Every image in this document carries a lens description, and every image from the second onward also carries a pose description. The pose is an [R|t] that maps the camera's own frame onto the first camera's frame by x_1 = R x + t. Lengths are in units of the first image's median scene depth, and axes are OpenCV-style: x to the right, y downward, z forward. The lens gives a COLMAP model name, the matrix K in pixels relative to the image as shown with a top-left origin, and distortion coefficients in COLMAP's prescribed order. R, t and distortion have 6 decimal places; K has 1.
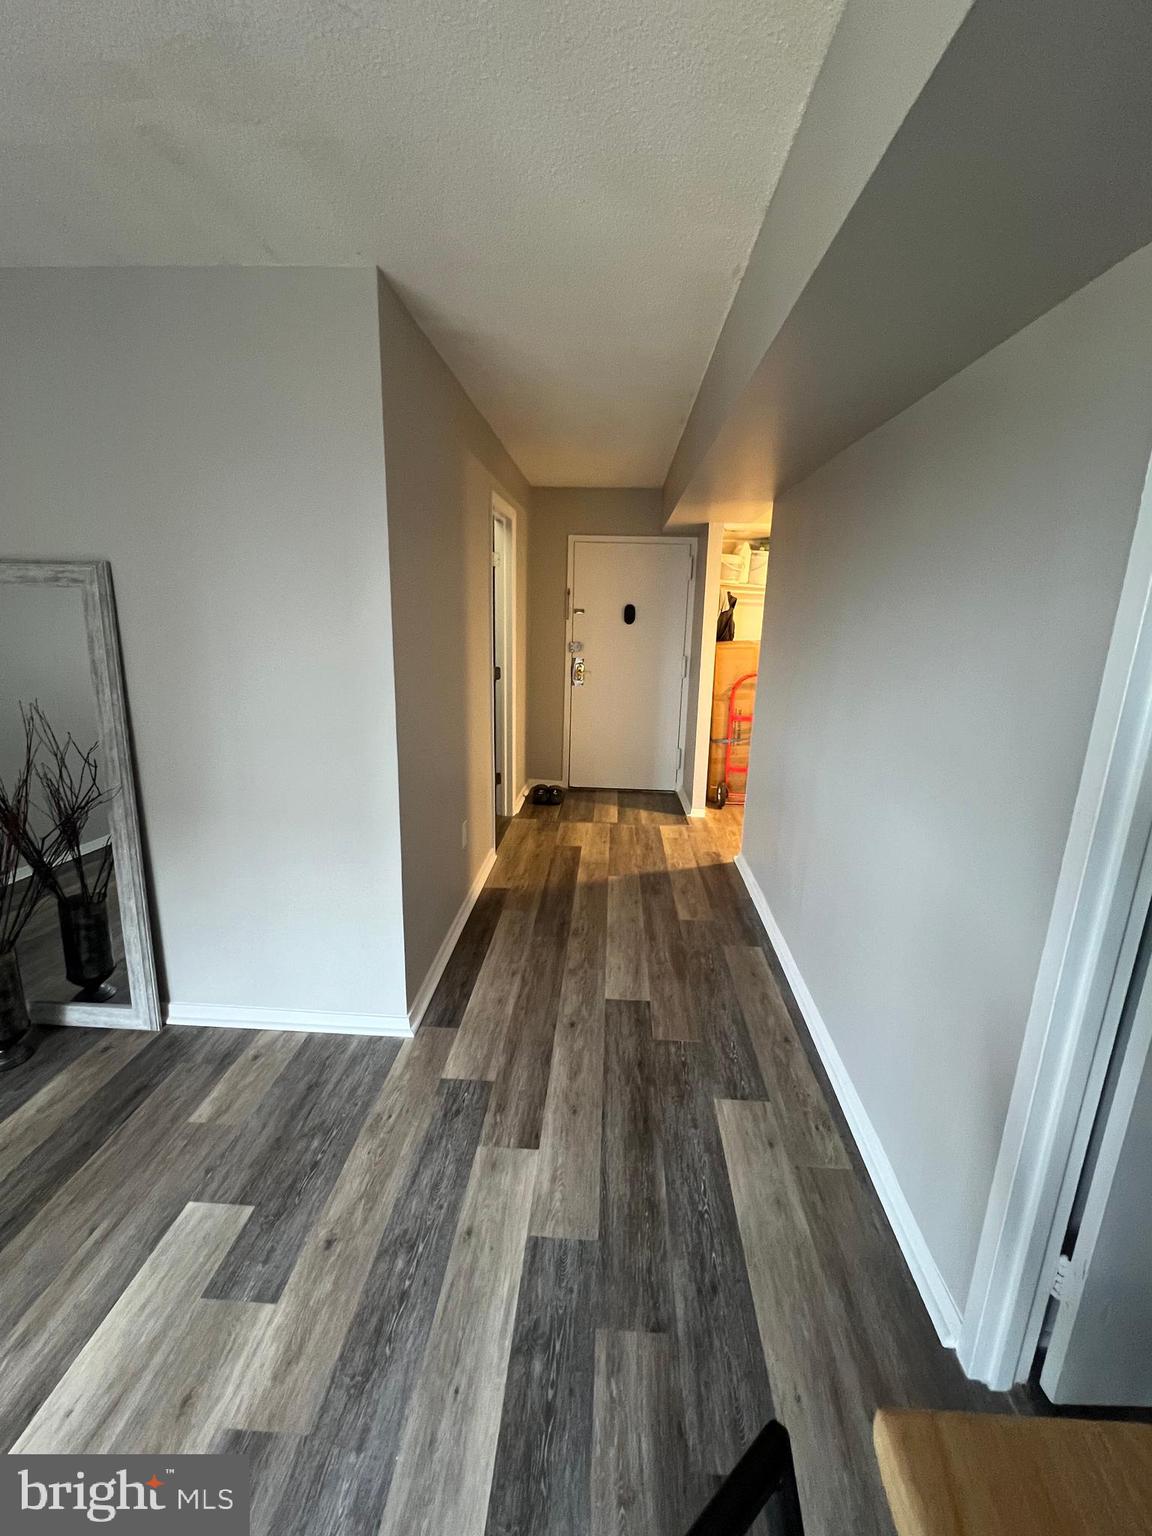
lens RADIAL K [[658.1, 0, 579.5], [0, 658.1, 763.2], [0, 0, 1]] dist [-0.002330, 0.000295]
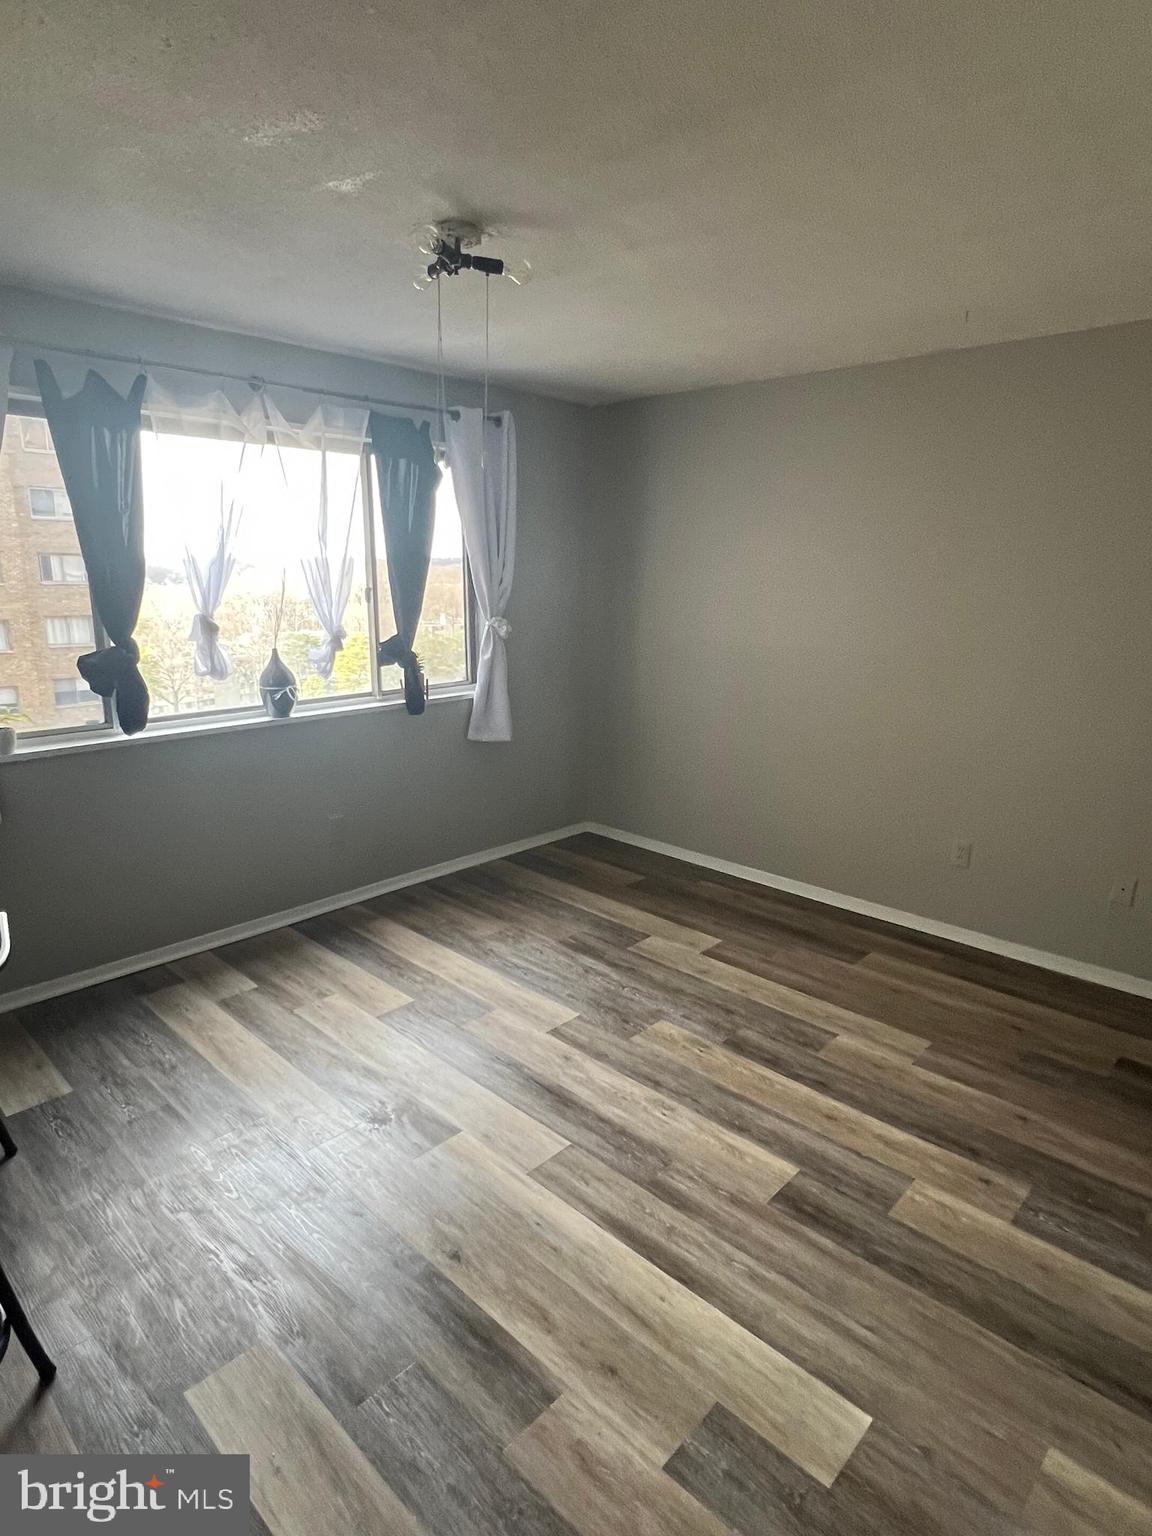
lens RADIAL K [[851.0, 0, 579.8], [0, 851.0, 762.0], [0, 0, 1]] dist [-0.004574, -0.000643]
pose [[-0.645493, 0.136691, -0.751435, 0.196134], [-0.201067, 0.918738, 0.339843, -0.225138], [0.736825, 0.370455, -0.565555, 0.877515]]
